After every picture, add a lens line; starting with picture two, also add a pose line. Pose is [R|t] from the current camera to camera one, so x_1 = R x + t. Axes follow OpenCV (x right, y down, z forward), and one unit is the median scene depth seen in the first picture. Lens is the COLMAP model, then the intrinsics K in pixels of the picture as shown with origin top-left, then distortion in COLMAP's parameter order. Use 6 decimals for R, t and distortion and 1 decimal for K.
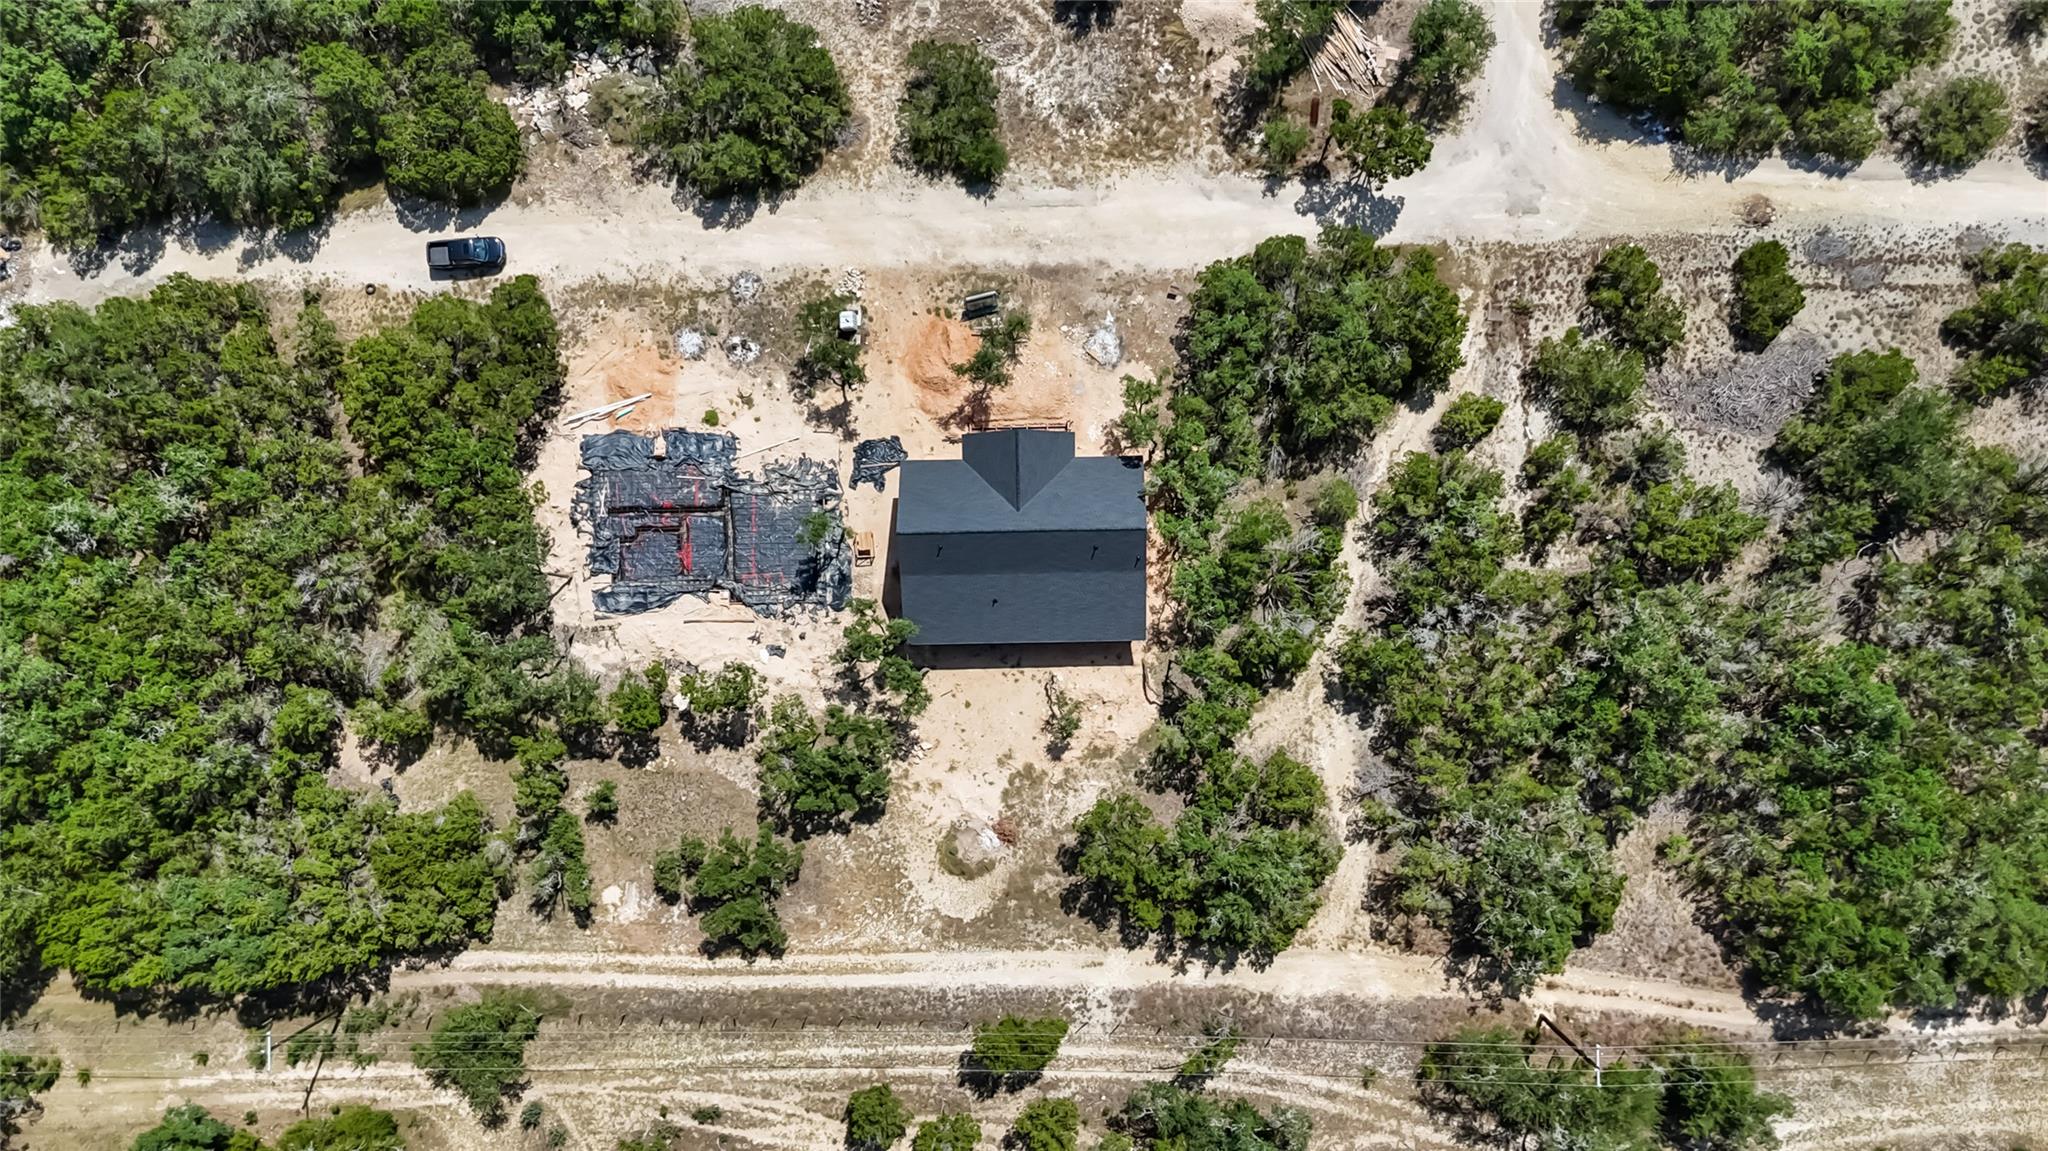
lens RADIAL K [[1538.3, 0, 1021.4], [0, 1538.3, 580.7], [0, 0, 1]] dist [0.066880, -0.034117]
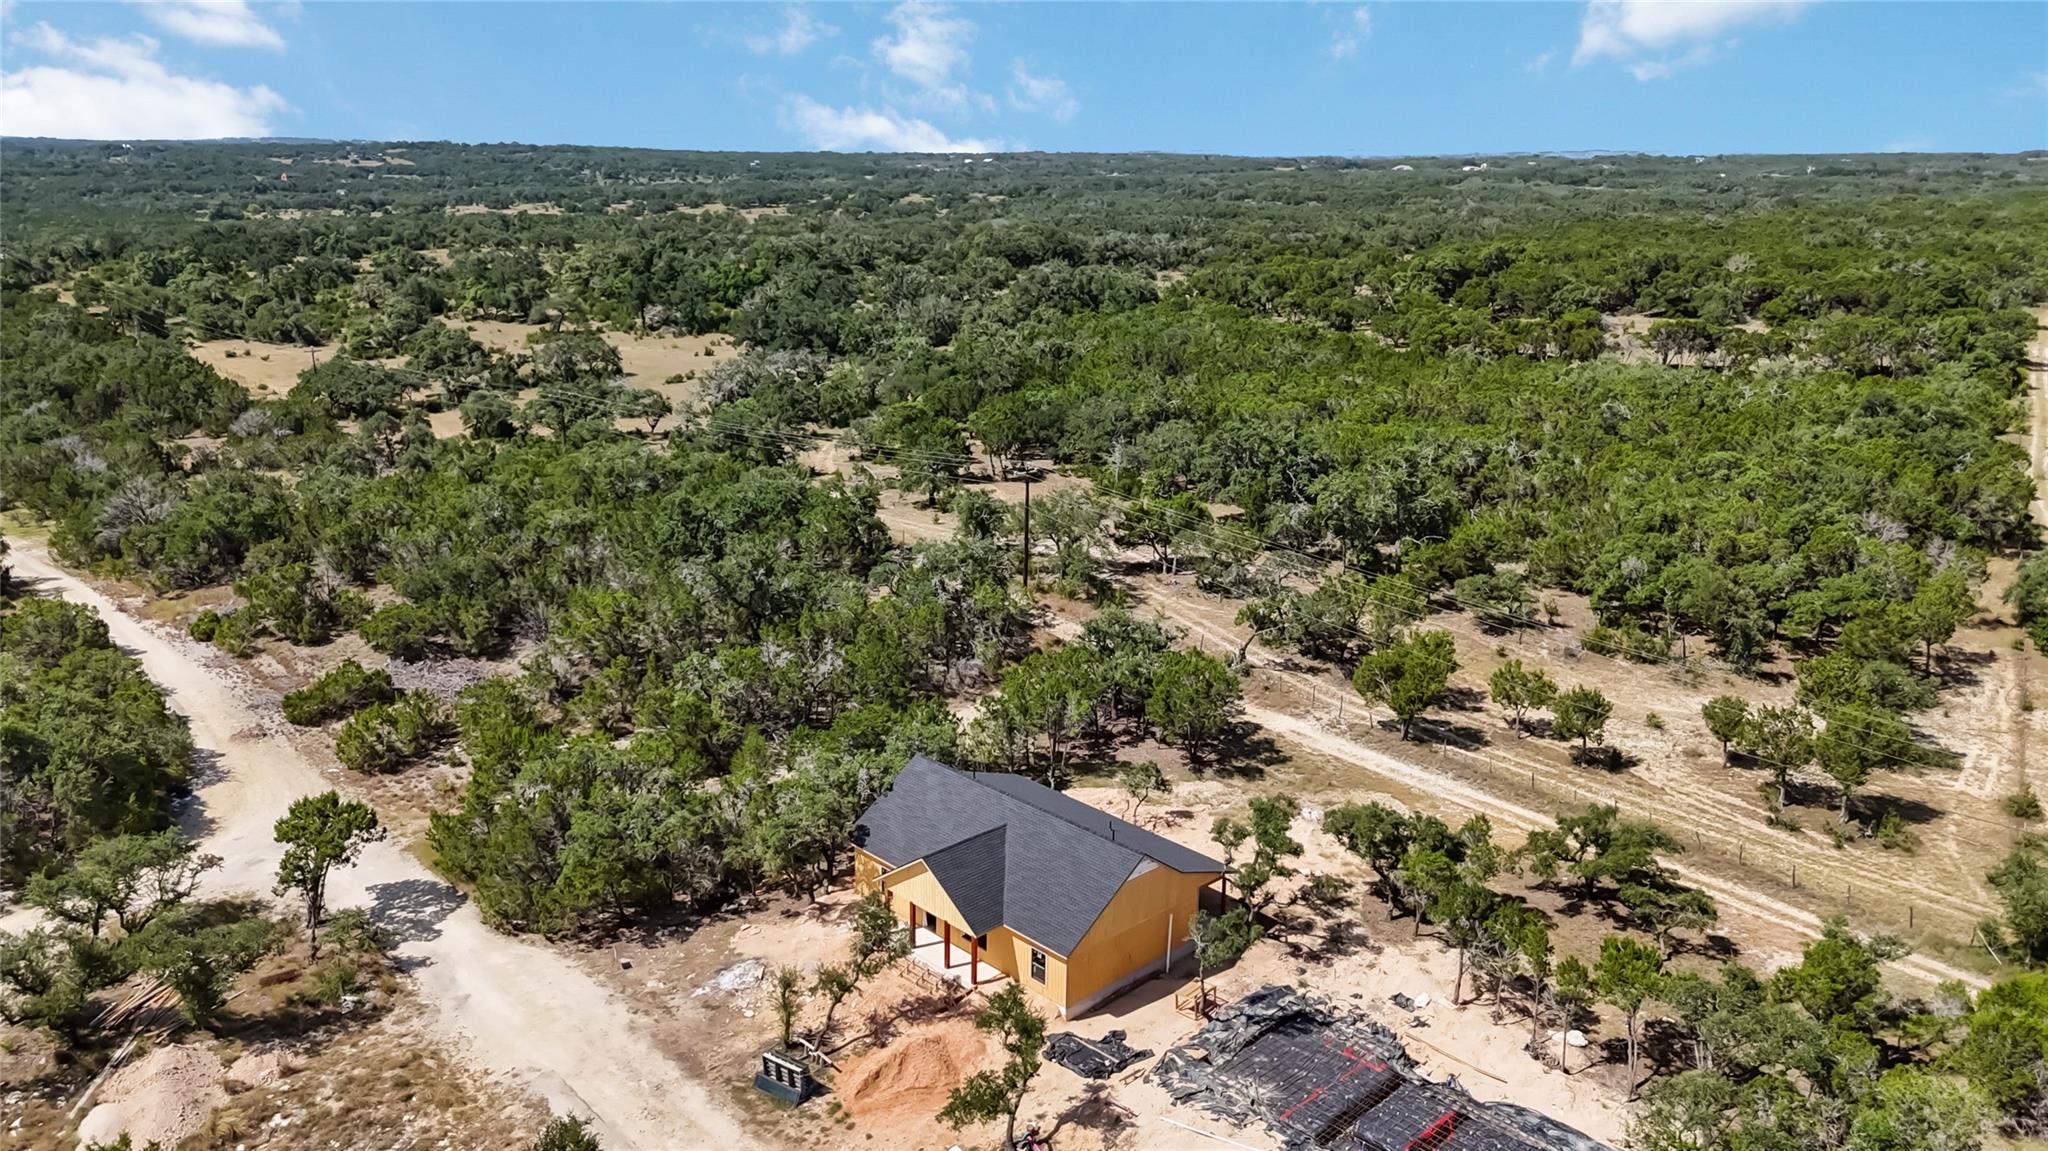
lens RADIAL K [[1510.3, 0, 1027.6], [0, 1510.3, 574.6], [0, 0, 1]] dist [0.058431, -0.055217]
pose [[-0.681564, -0.185465, 0.707866, -0.482694], [0.731756, -0.170127, 0.659992, -0.478146], [-0.001978, 0.967812, 0.251668, 0.659691]]
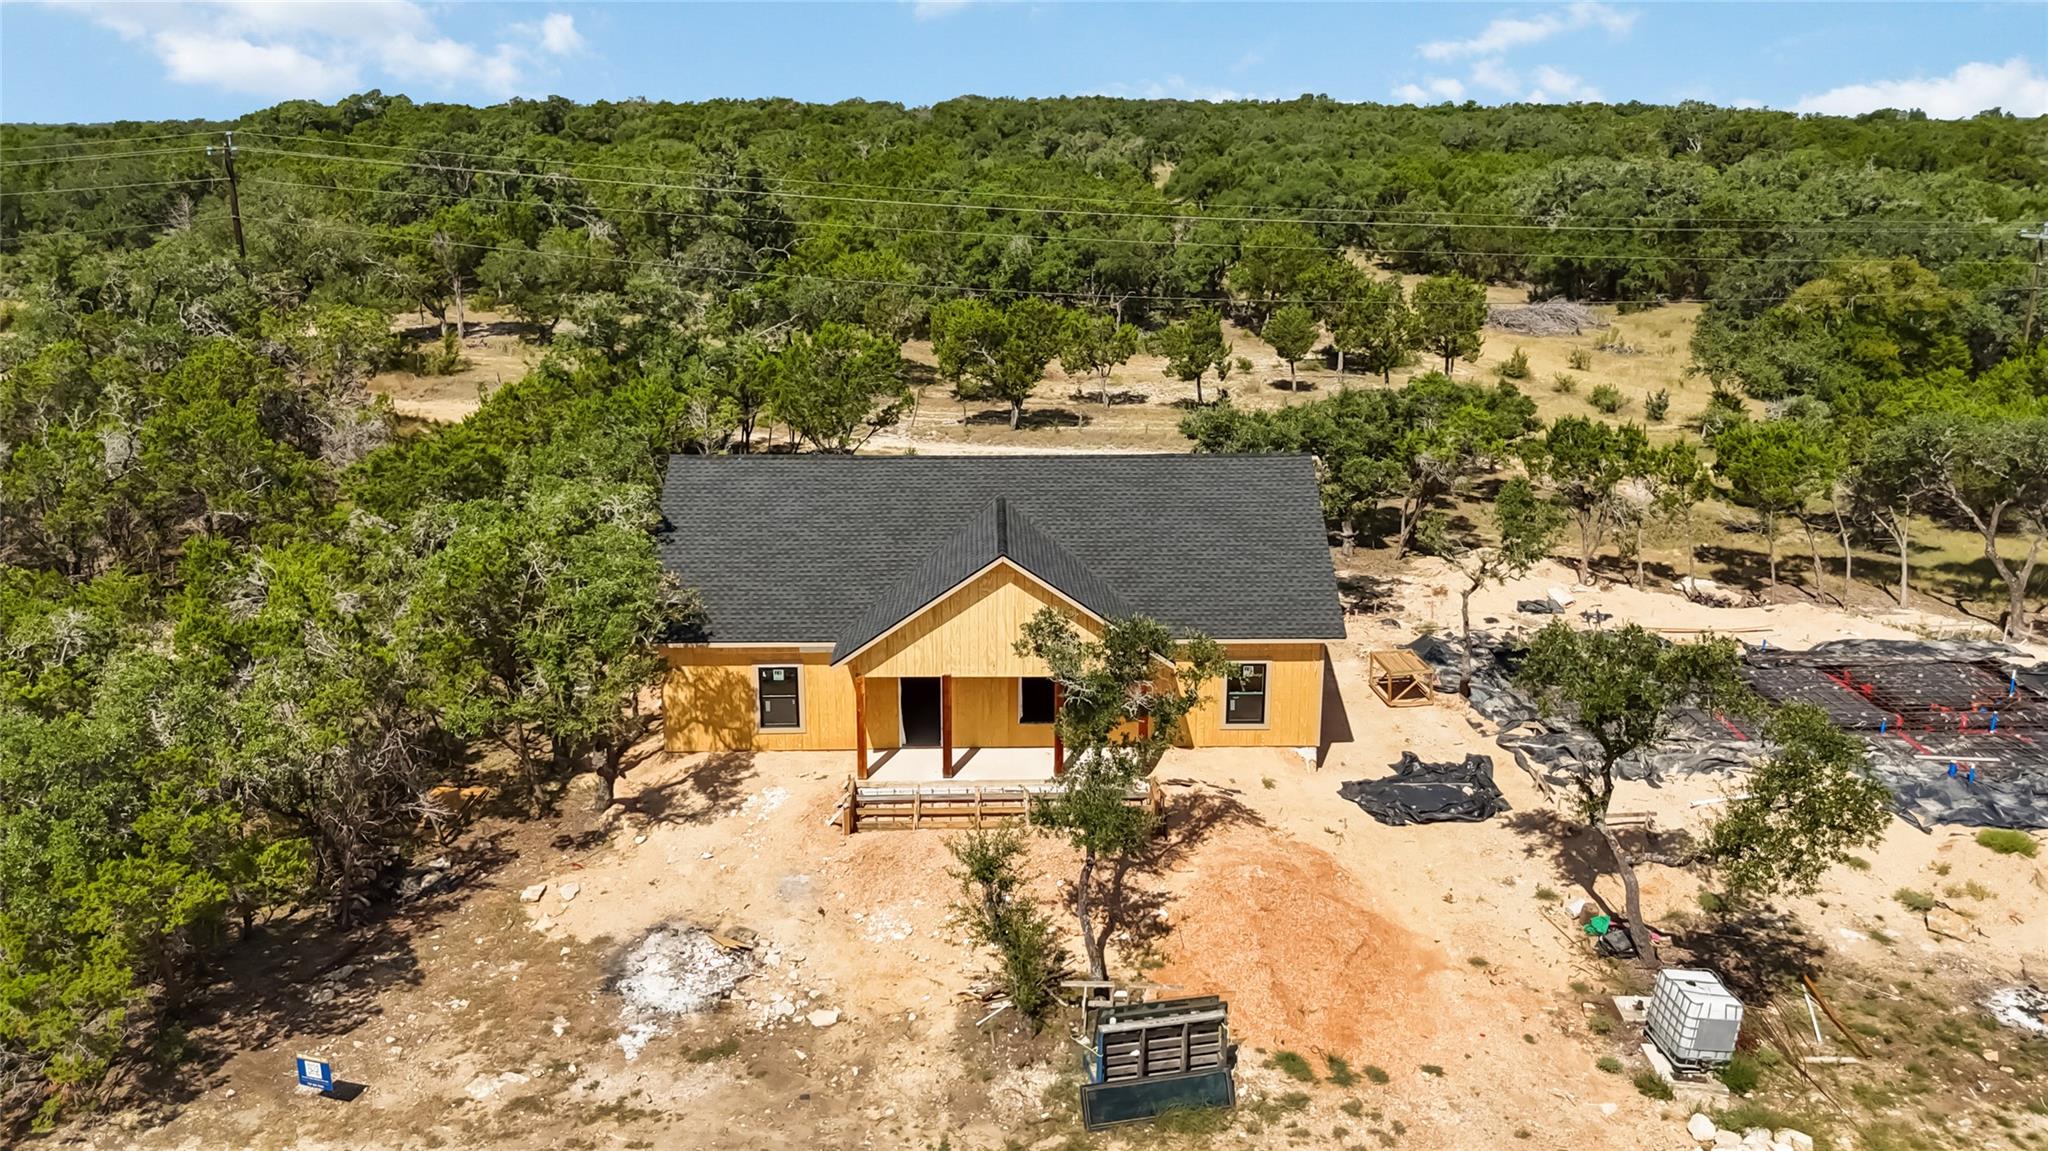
lens RADIAL K [[1510.3, 0, 1024.2], [0, 1510.3, 563.9], [0, 0, 1]] dist [0.058431, -0.055217]
pose [[-0.999782, 0.020833, 0.001279, -0.007008], [-0.004201, -0.260873, 0.965364, -0.388577], [0.020445, 0.965148, 0.260903, 0.871014]]
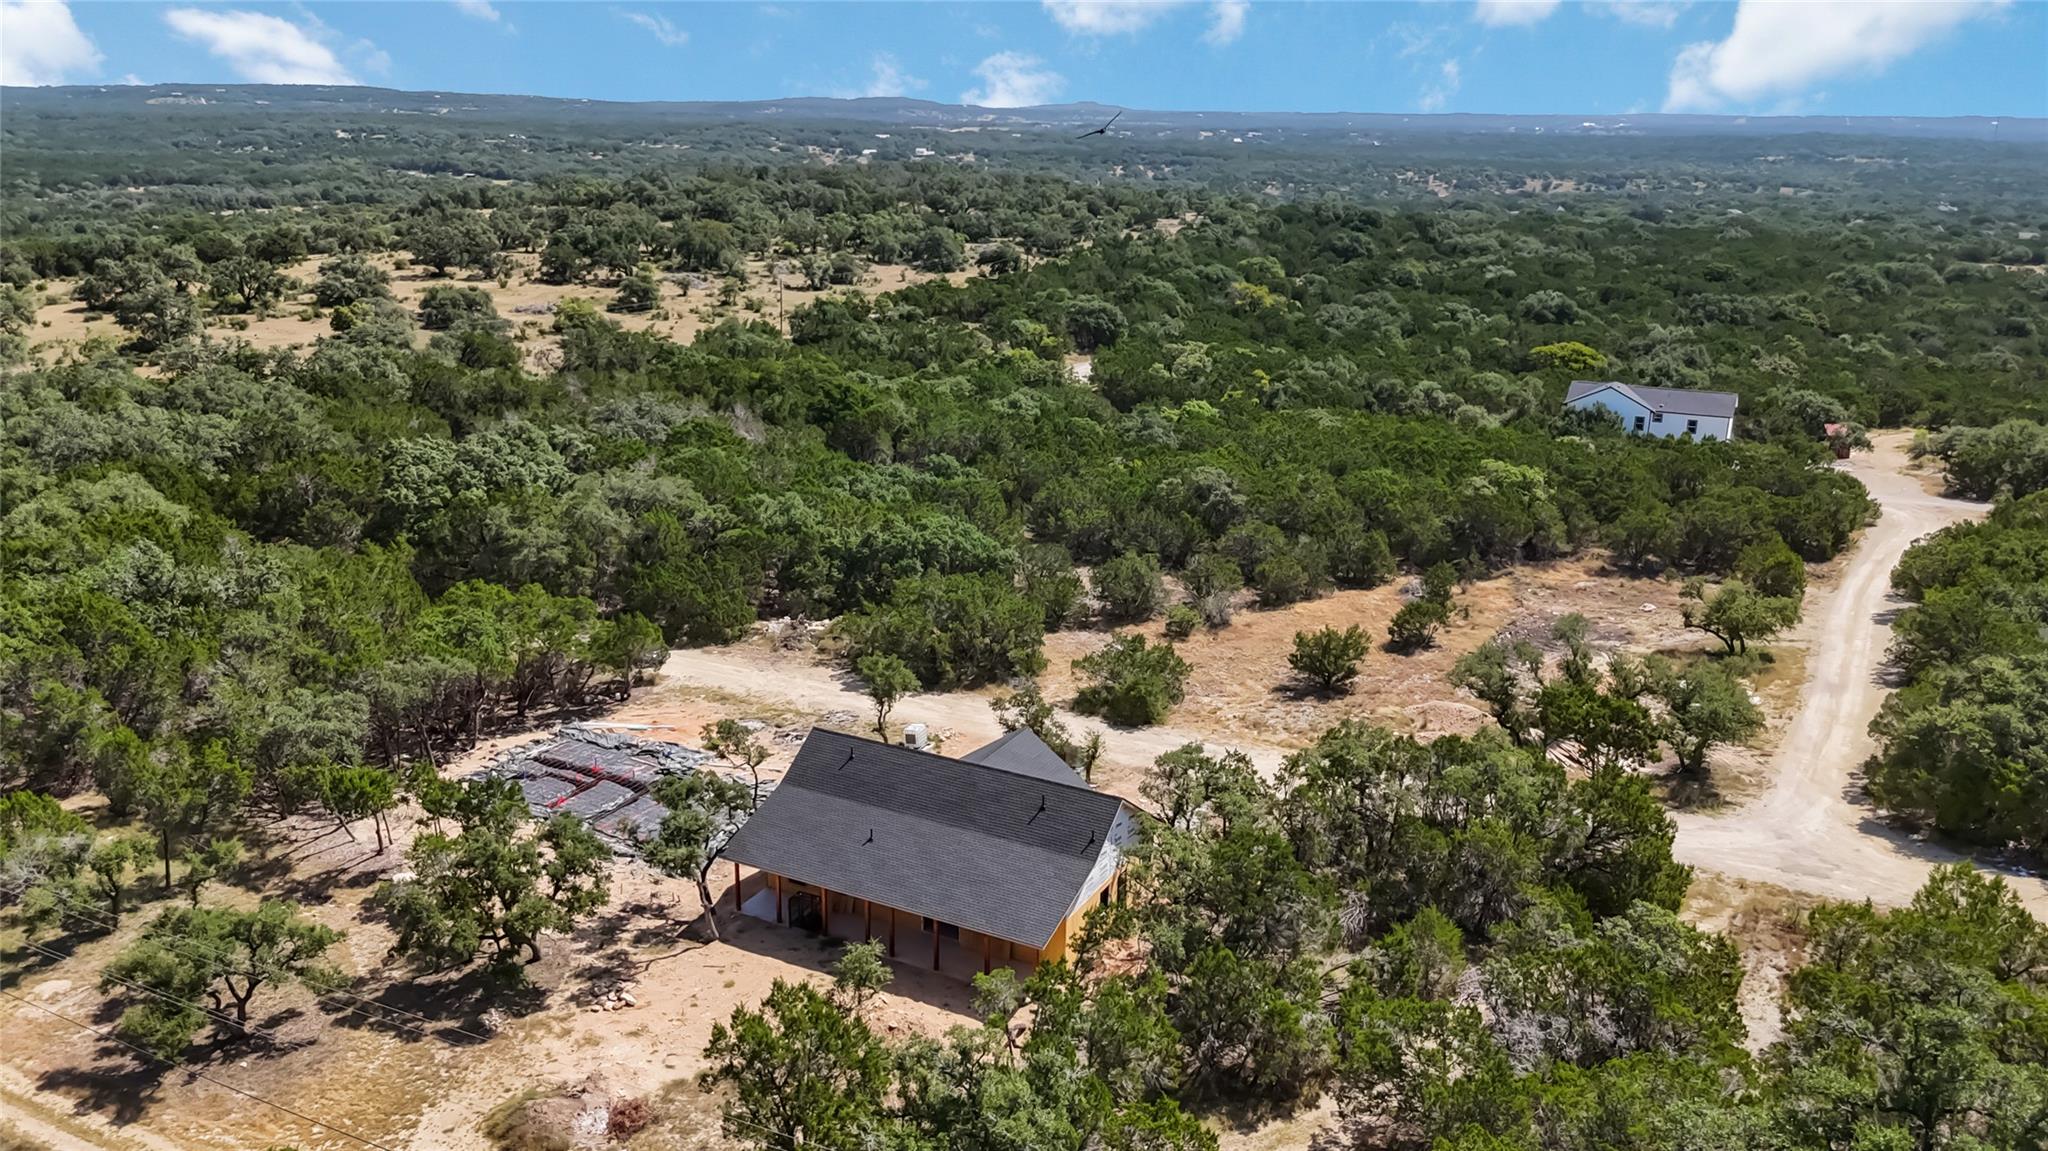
lens RADIAL K [[1510.3, 0, 1018.8], [0, 1510.3, 576.0], [0, 0, 1]] dist [0.058431, -0.055217]
pose [[0.871713, 0.173928, -0.458112, 0.304537], [-0.489579, 0.269591, -0.829236, 0.470477], [-0.020724, 0.947138, 0.320158, 0.658193]]
